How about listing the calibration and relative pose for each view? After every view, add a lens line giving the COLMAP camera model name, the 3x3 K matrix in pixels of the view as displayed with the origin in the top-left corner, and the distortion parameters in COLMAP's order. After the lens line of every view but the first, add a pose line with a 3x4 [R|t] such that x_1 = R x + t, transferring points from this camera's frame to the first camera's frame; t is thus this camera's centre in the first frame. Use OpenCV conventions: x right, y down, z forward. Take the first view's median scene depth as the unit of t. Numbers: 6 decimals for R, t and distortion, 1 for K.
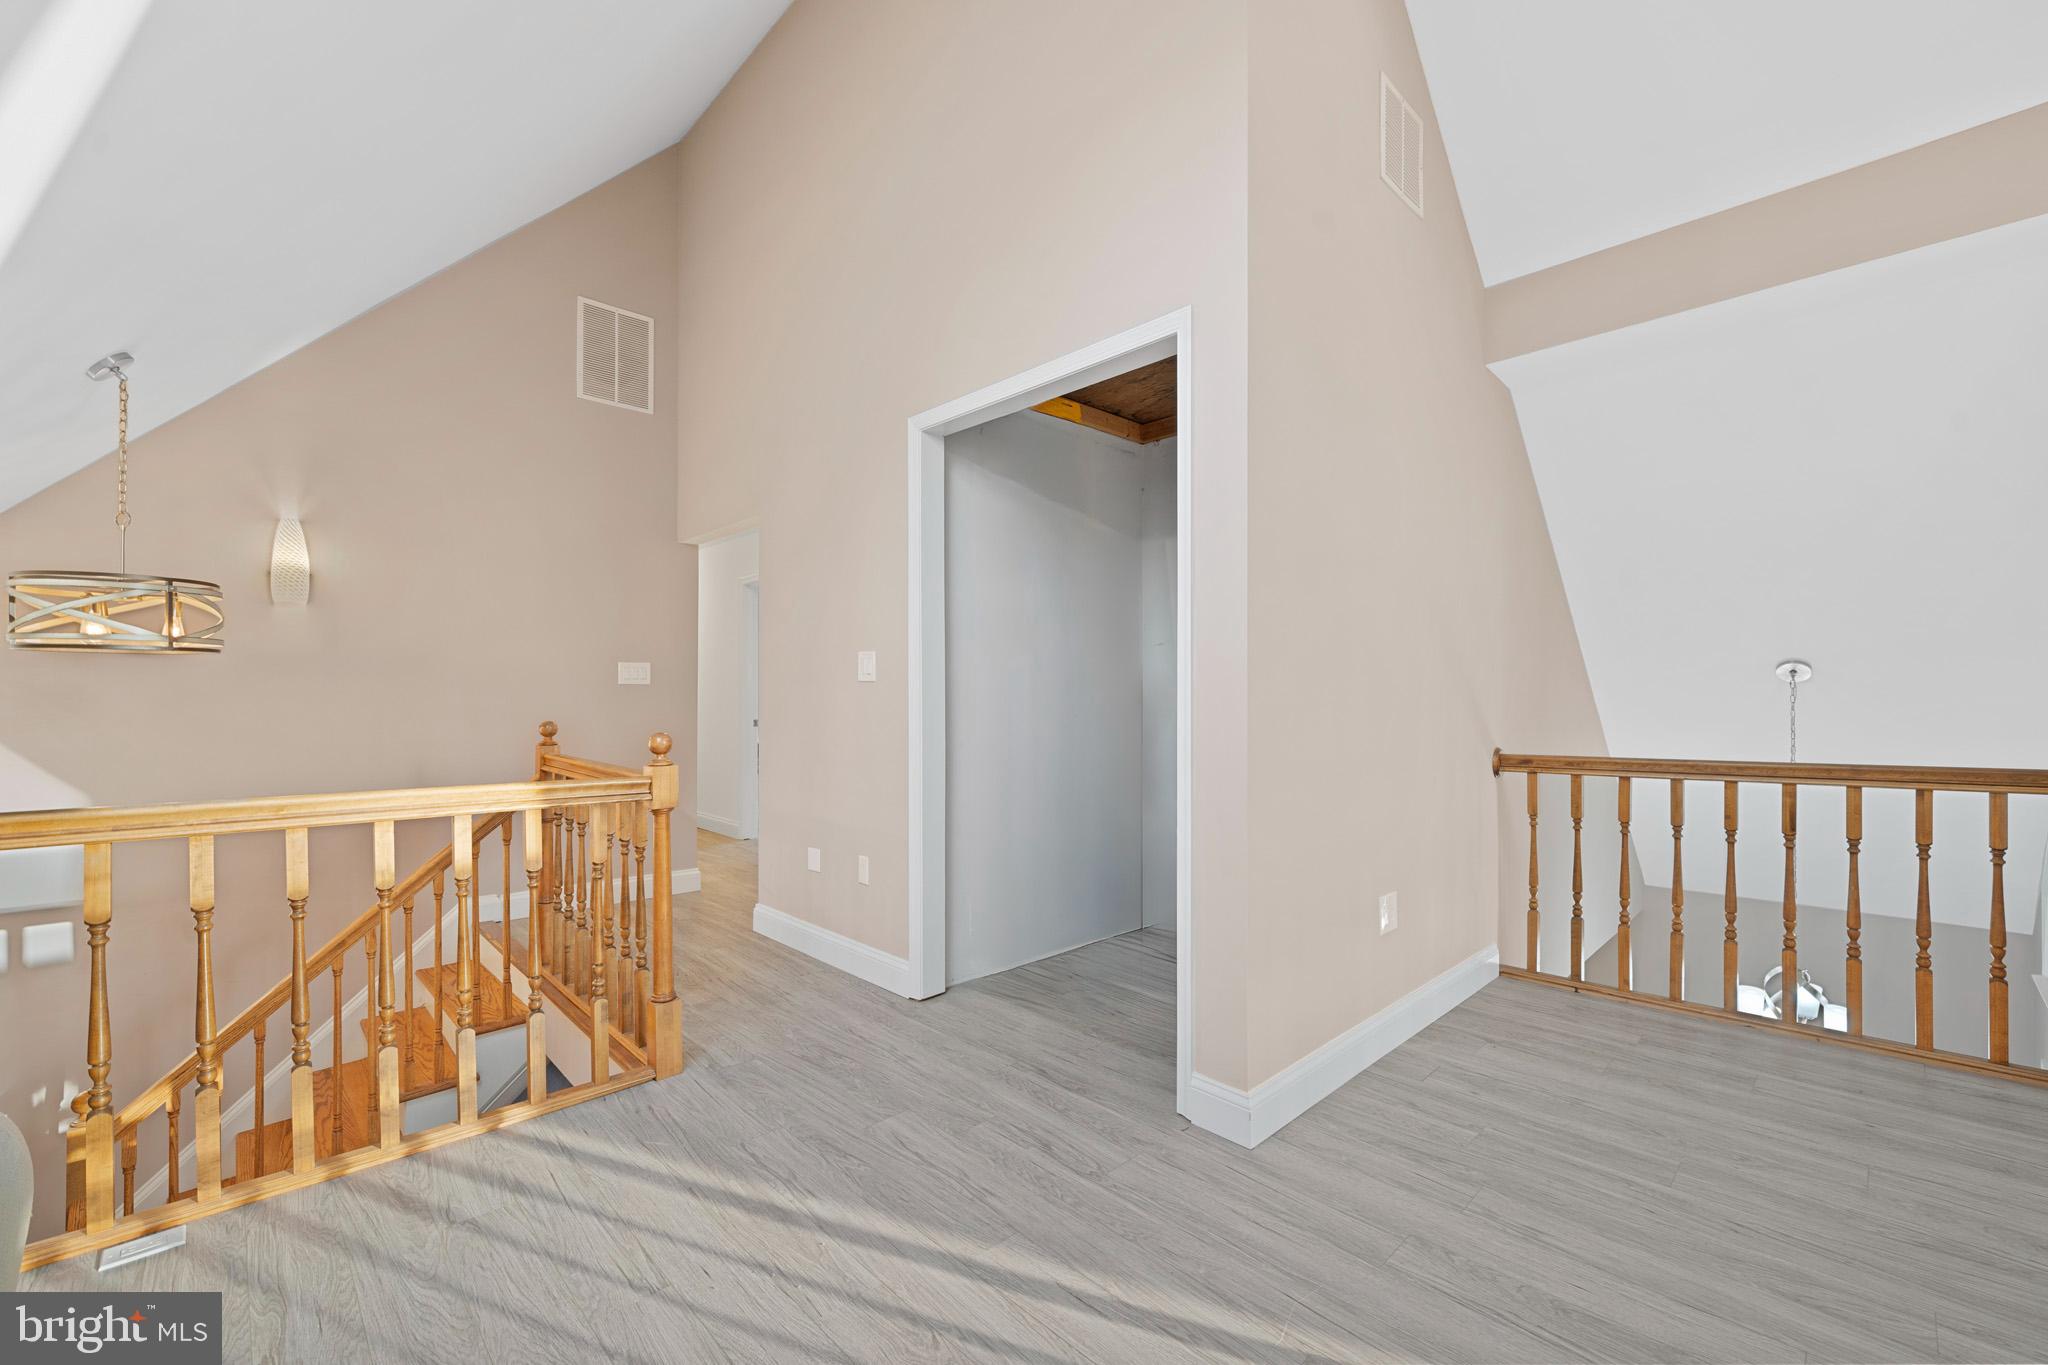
lens RADIAL K [[836.5, 0, 1024.0], [0, 836.5, 682.5], [0, 0, 1]] dist [-0.000486, -0.000026]
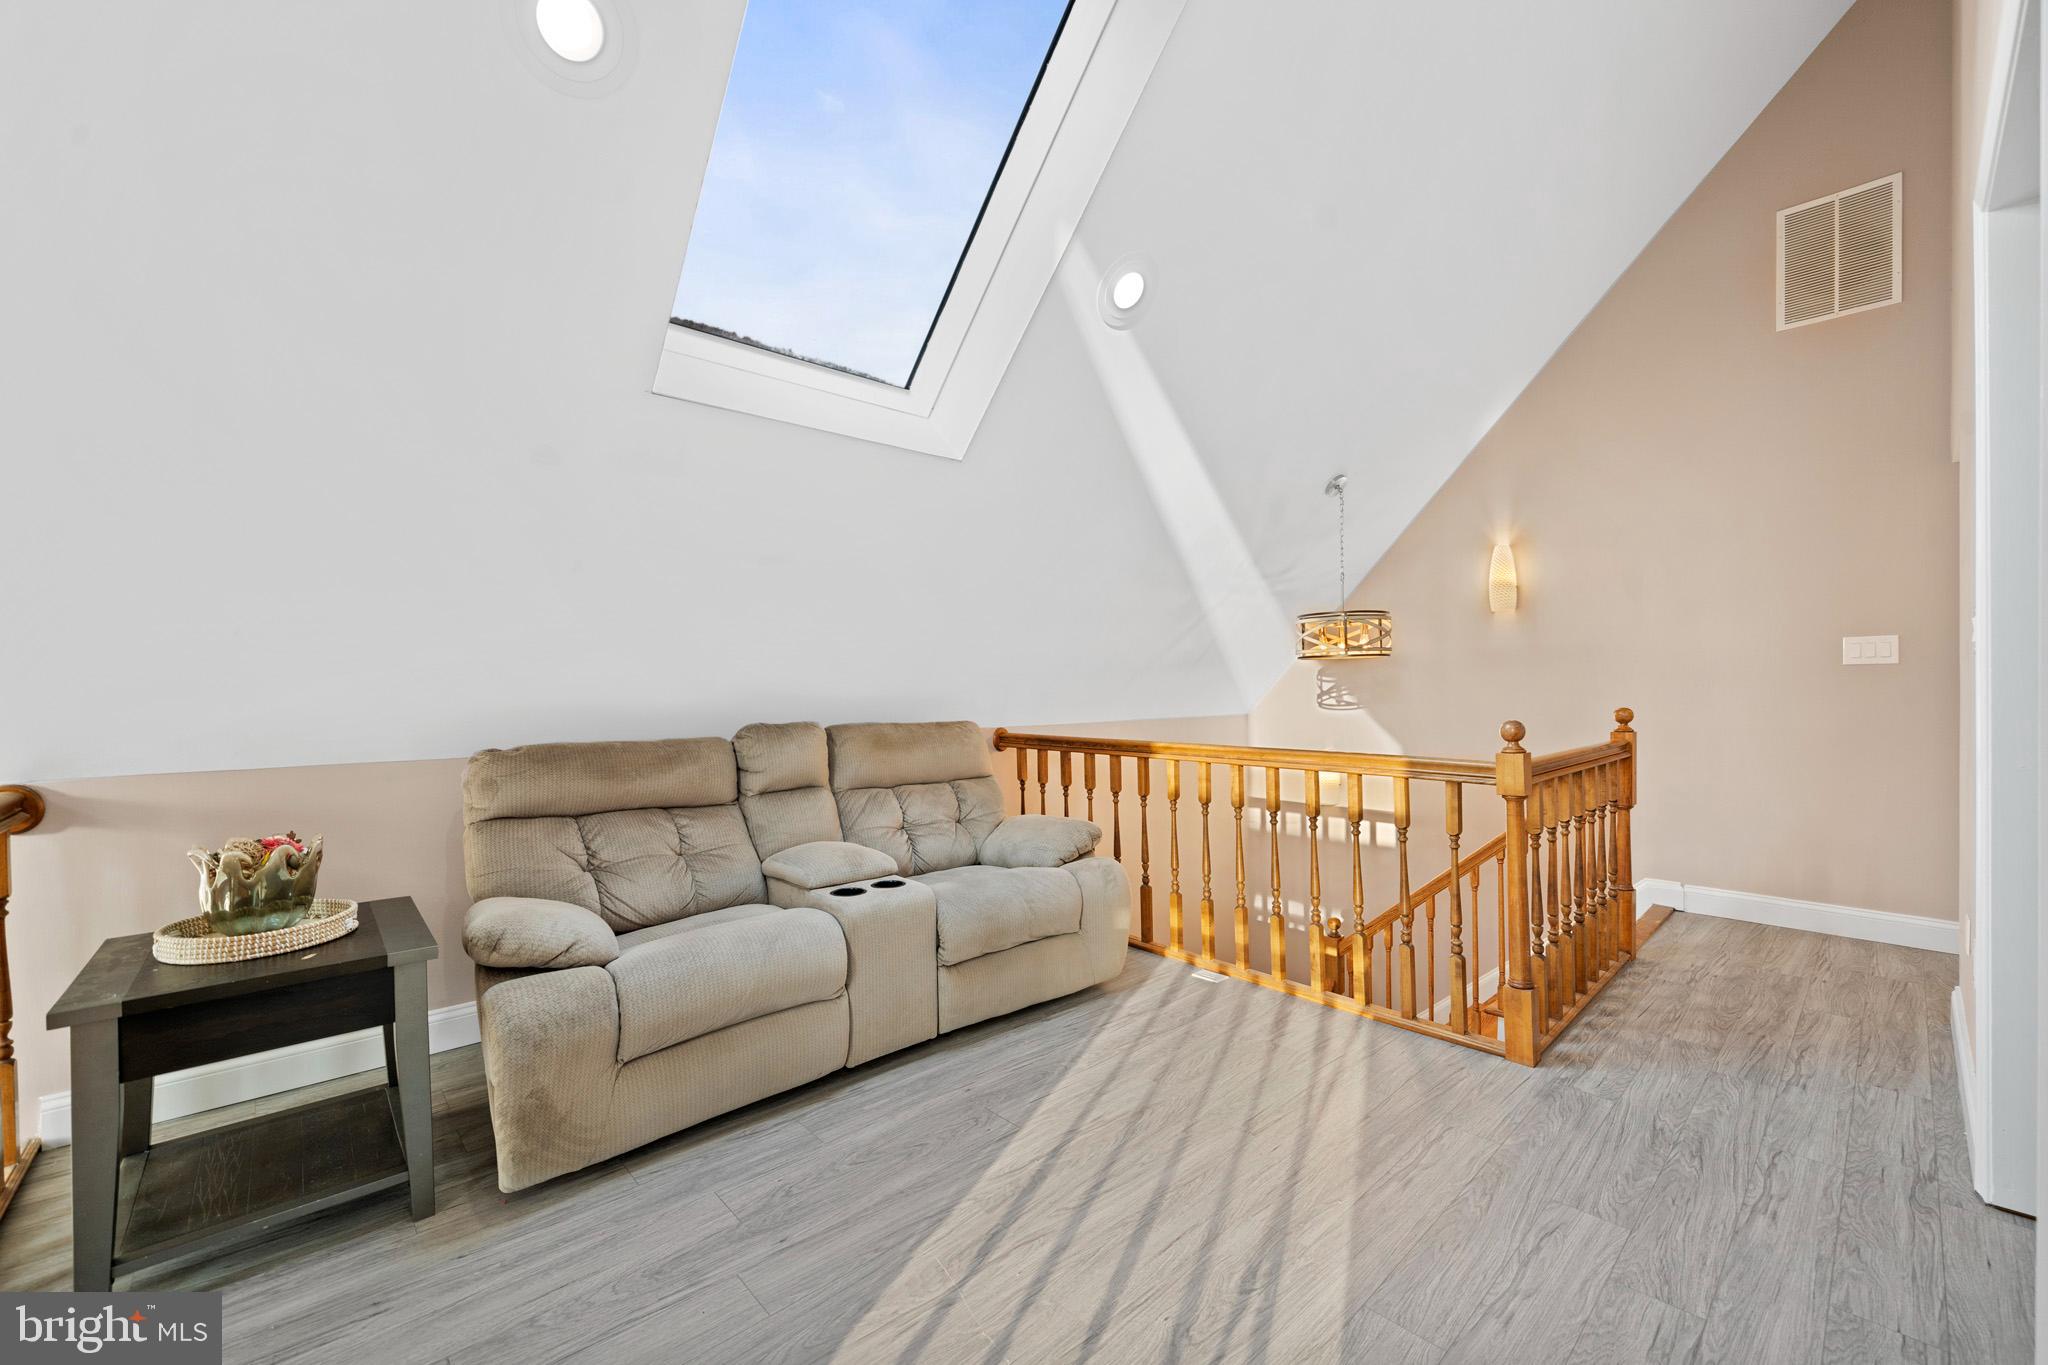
lens RADIAL K [[800.4, 0, 1031.9], [0, 800.4, 691.7], [0, 0, 1]] dist [-0.005168, 0.000193]
pose [[-0.017346, -0.003716, -0.999843, 0.421063], [0.022097, 0.999747, -0.004099, 0.018606], [0.999605, -0.022165, -0.017259, 0.357576]]
